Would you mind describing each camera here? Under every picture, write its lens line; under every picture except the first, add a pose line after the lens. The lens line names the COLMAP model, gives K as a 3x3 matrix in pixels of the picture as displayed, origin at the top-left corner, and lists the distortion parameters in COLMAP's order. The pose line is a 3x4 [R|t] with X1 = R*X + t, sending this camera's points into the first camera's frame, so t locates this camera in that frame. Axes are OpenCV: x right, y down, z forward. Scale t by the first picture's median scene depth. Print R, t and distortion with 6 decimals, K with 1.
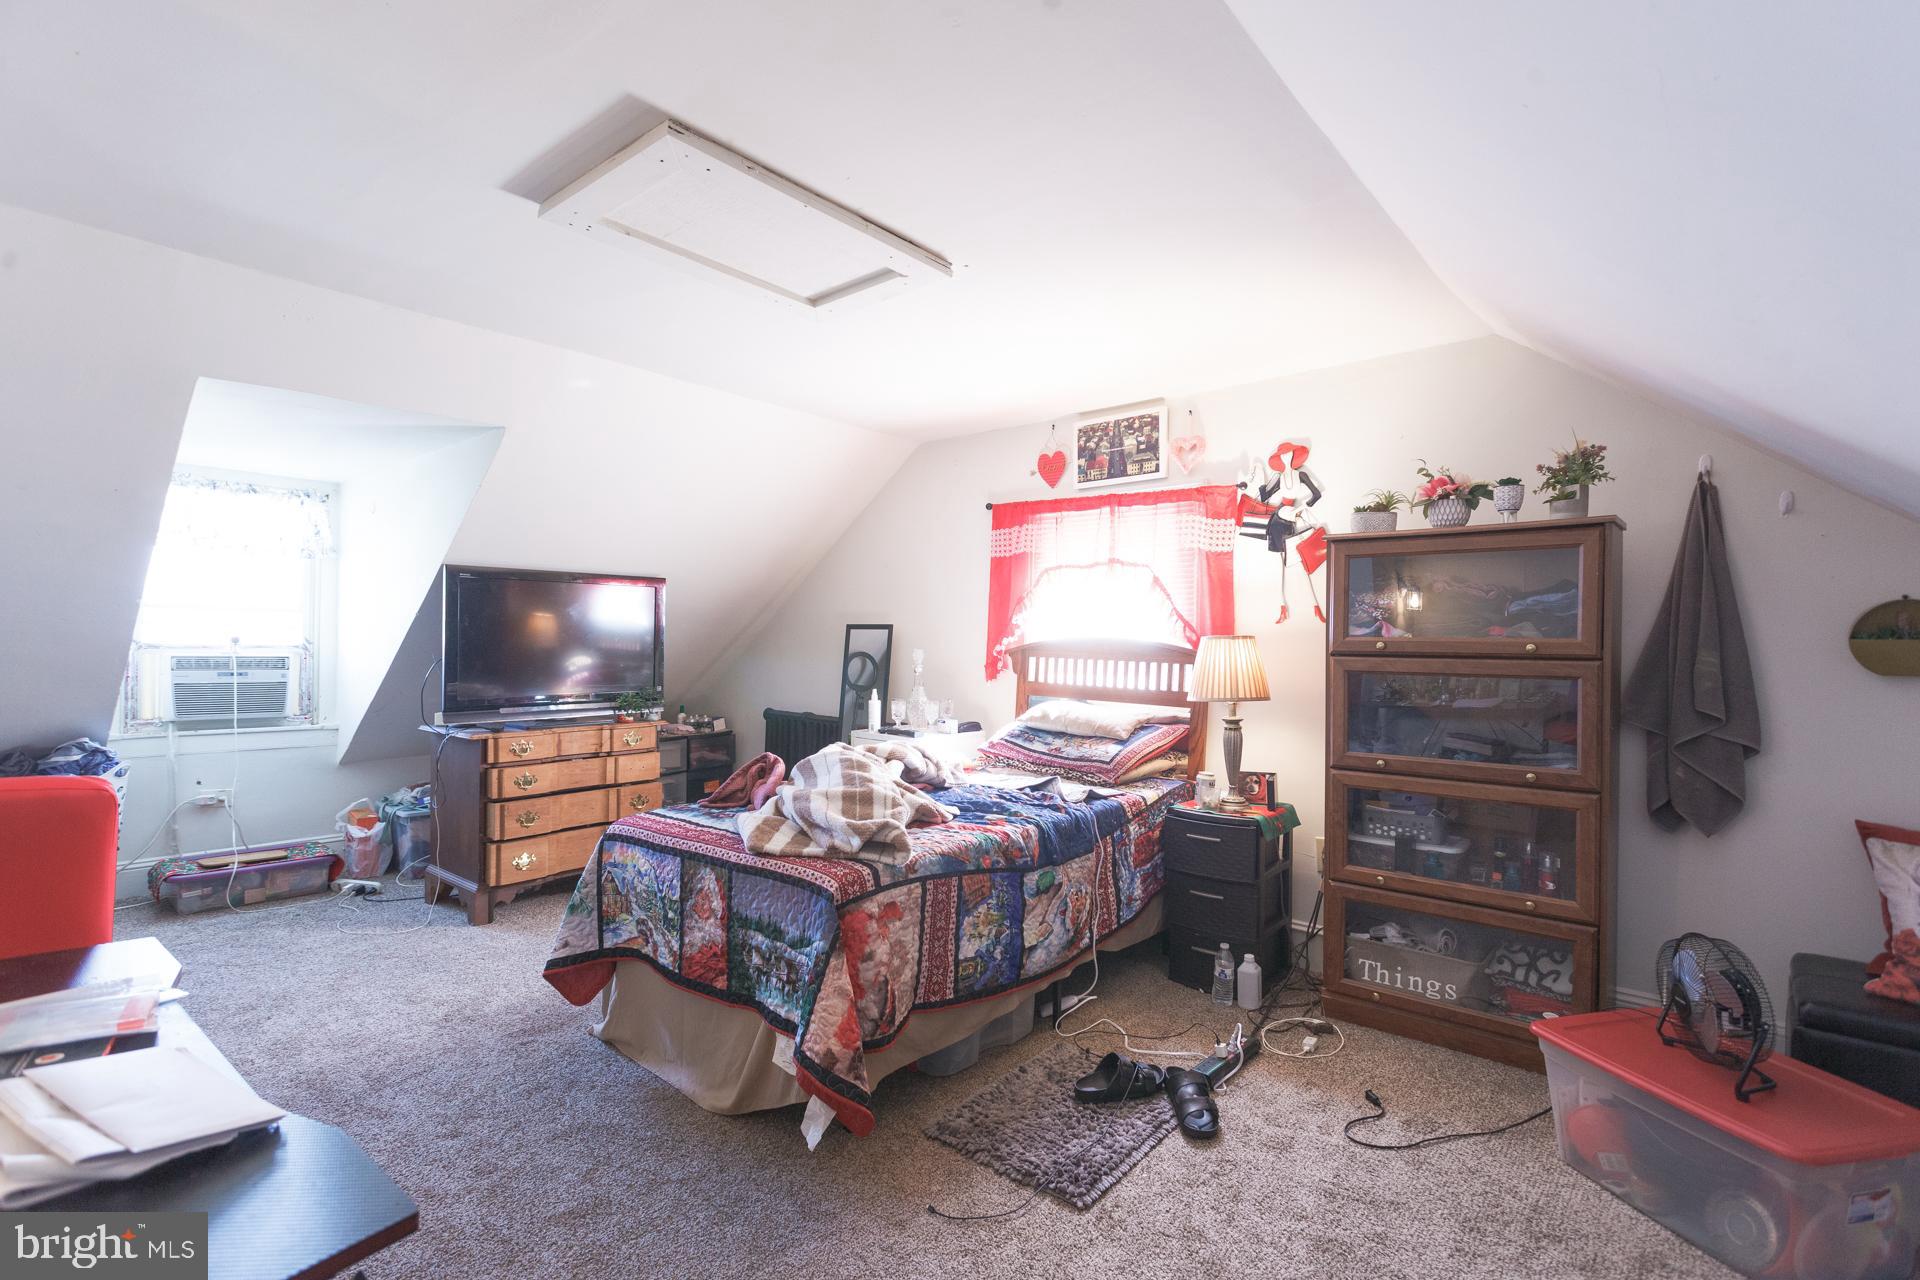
lens RADIAL K [[916.8, 0, 918.9], [0, 916.8, 644.0], [0, 0, 1]] dist [0.001255, 0.004343]
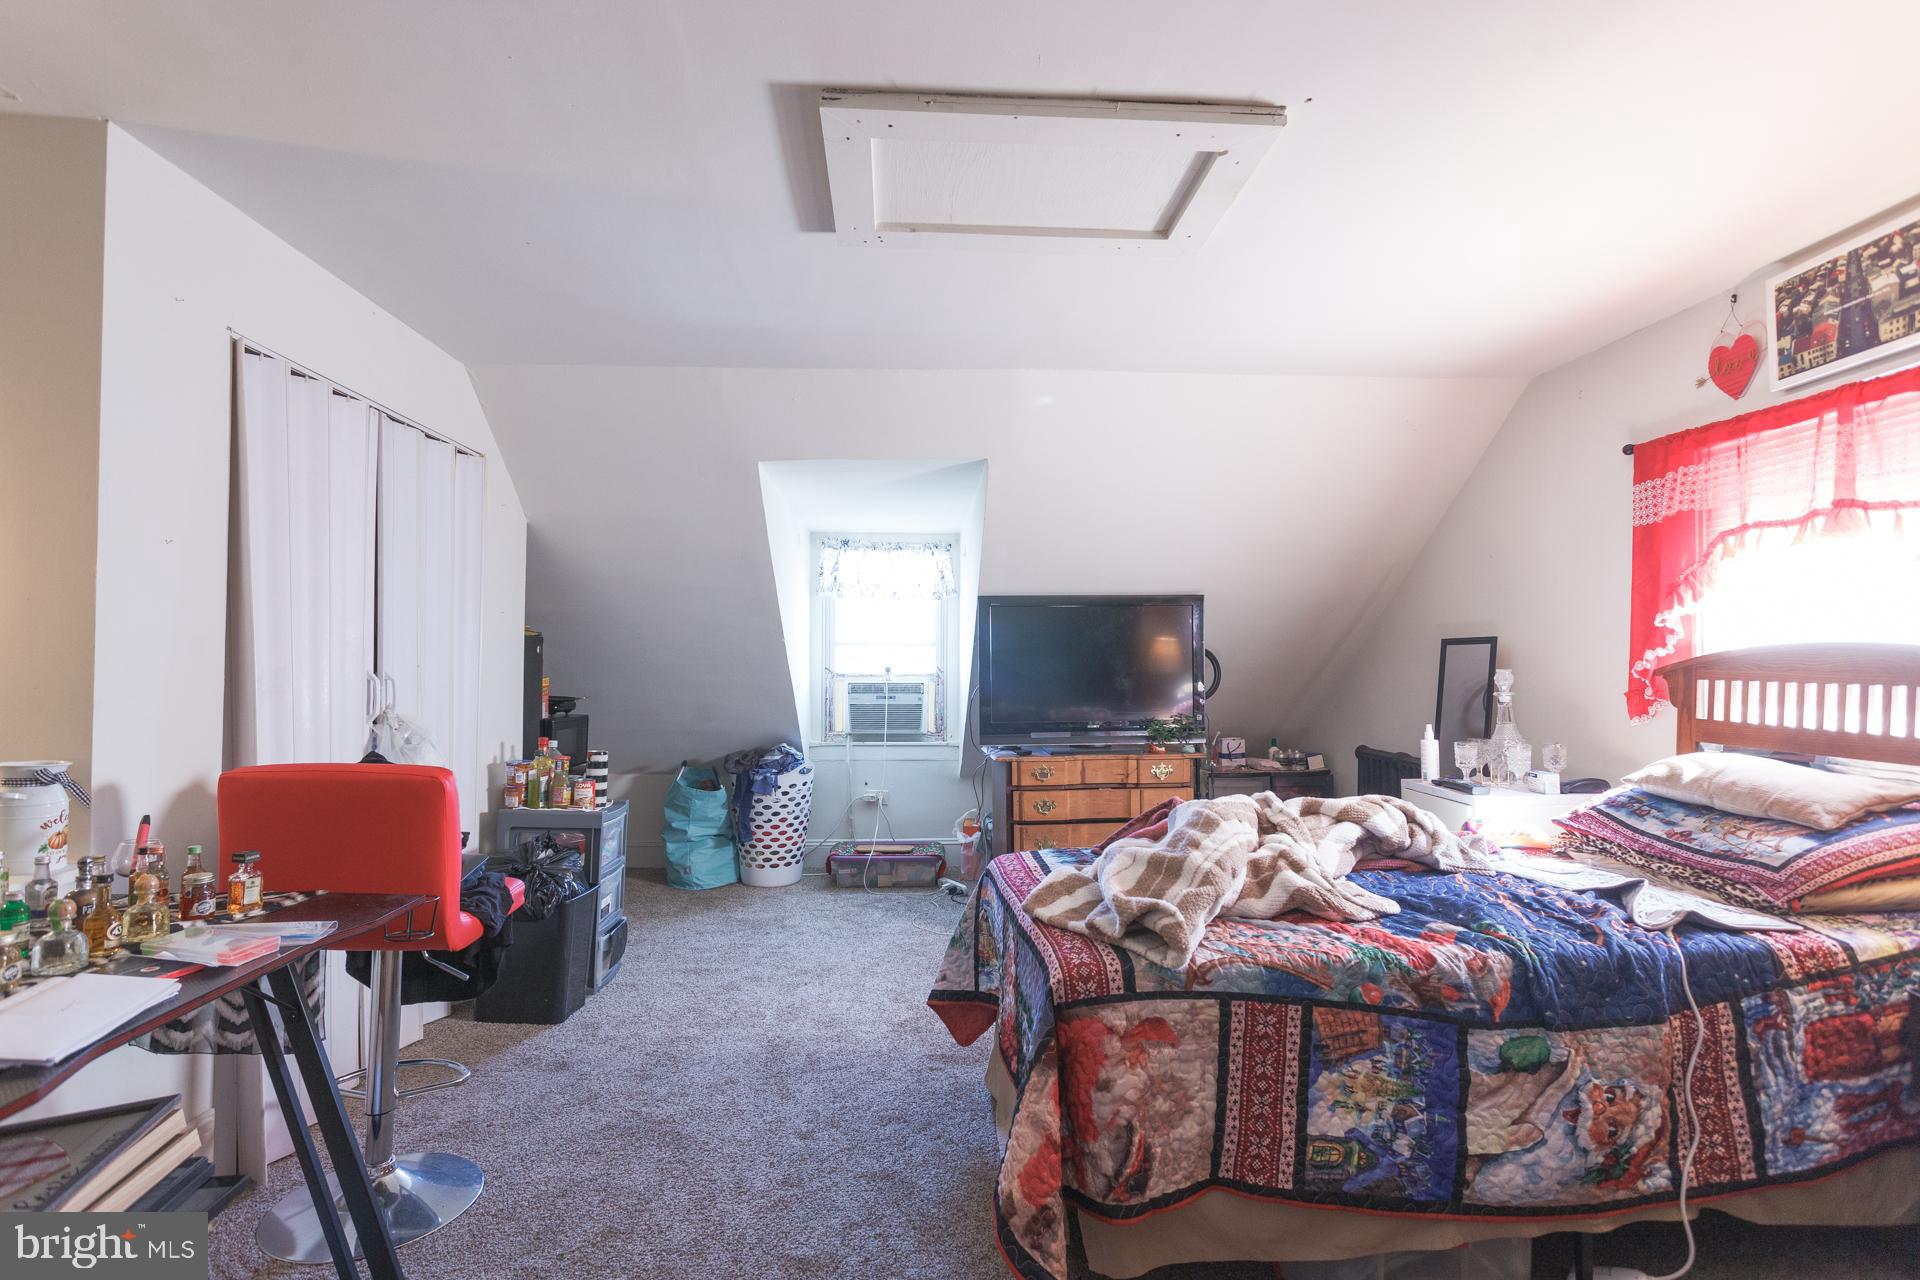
lens RADIAL K [[916.8, 0, 947.9], [0, 916.8, 646.8], [0, 0, 1]] dist [0.001255, 0.004343]
pose [[0.702616, -0.031721, -0.710862, 0.230815], [0.010805, 0.999366, -0.033916, 0.008916], [0.711488, 0.016149, 0.702513, 0.232524]]
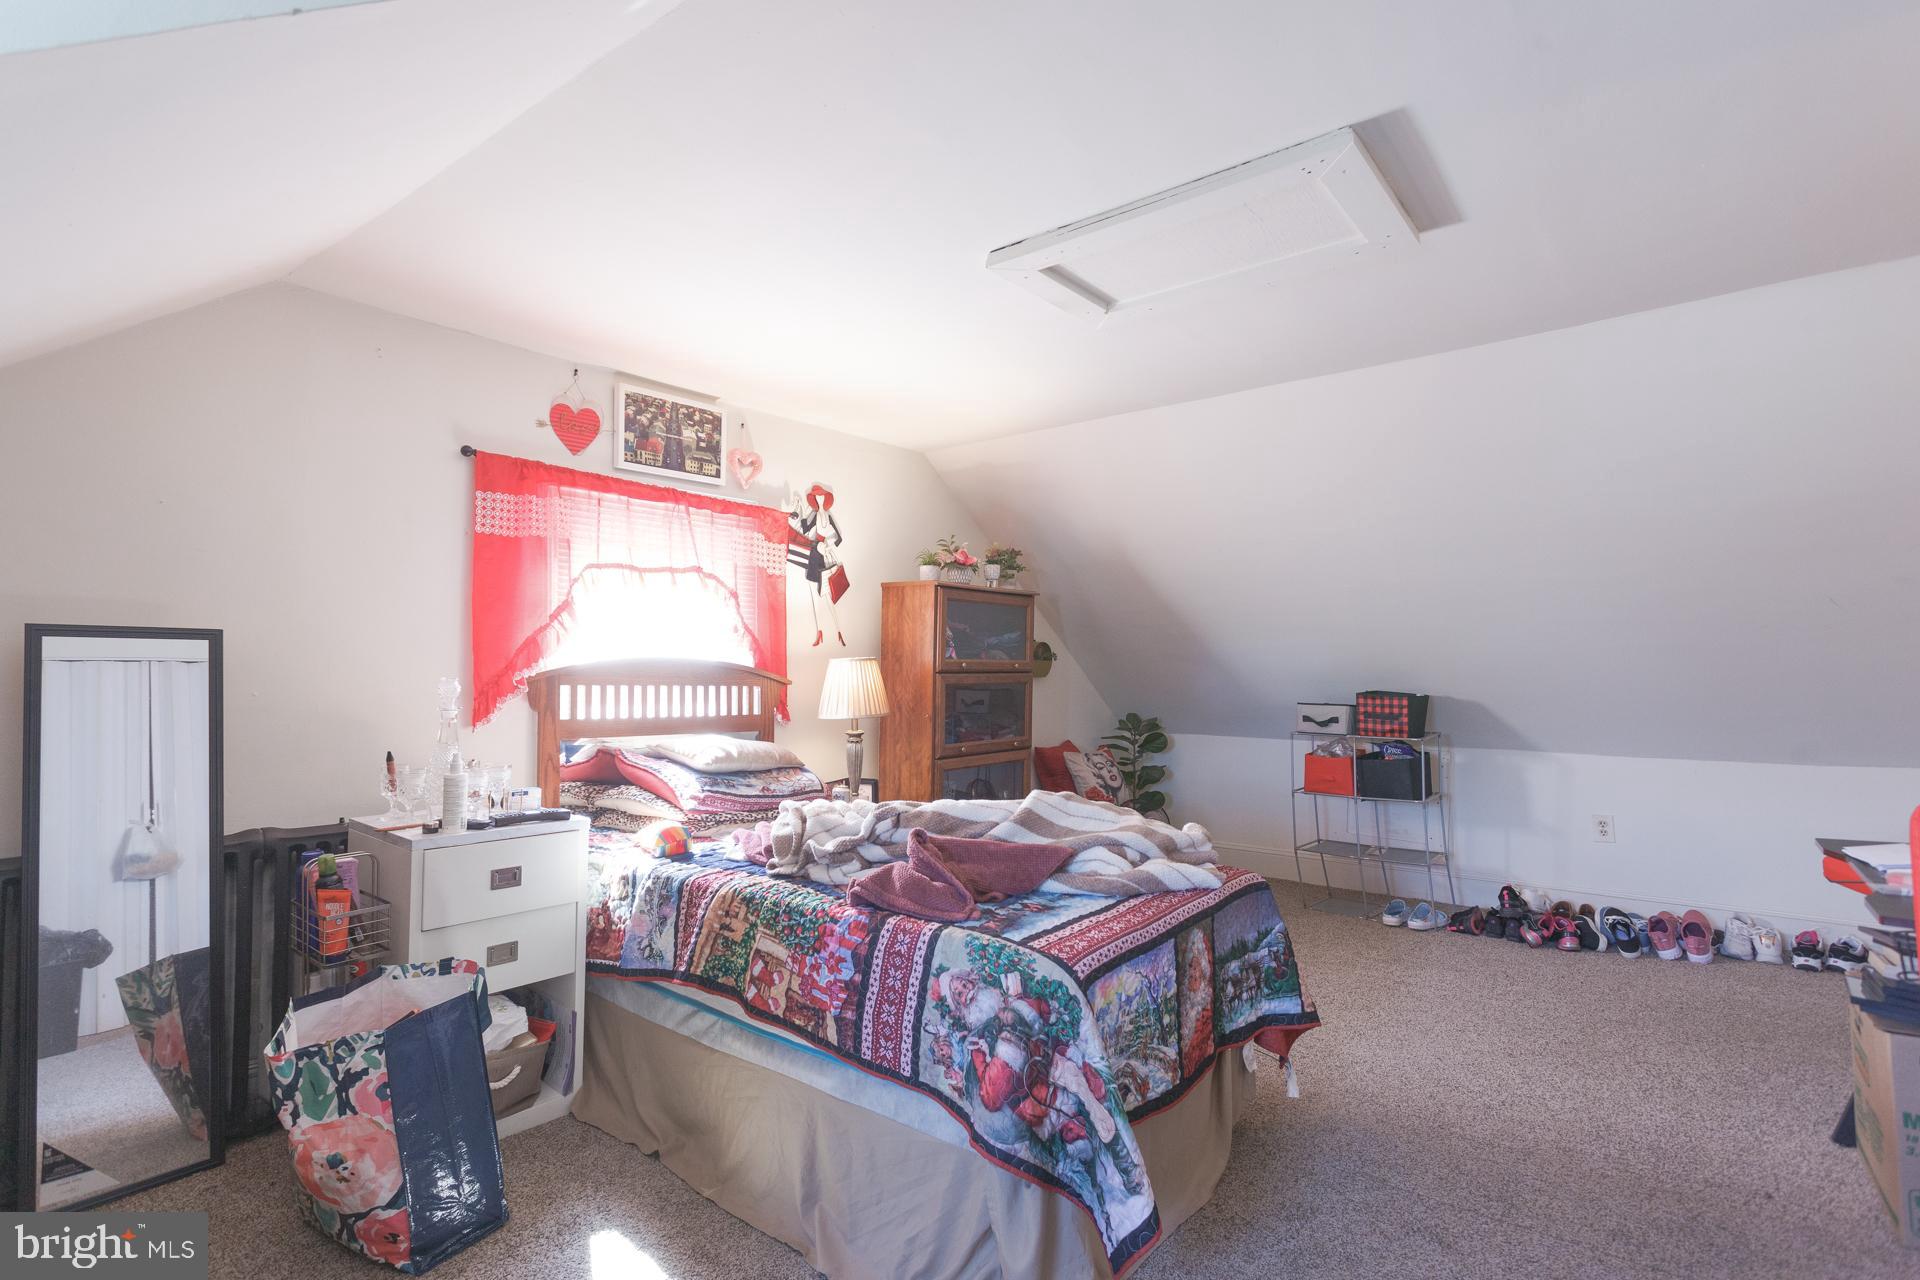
lens RADIAL K [[916.8, 0, 983.7], [0, 916.8, 679.0], [0, 0, 1]] dist [0.001255, 0.004343]
pose [[-0.061920, -0.021567, 0.997848, -0.685097], [0.005759, 0.999742, 0.021965, -0.005173], [-0.998064, 0.007107, -0.061780, 0.803722]]
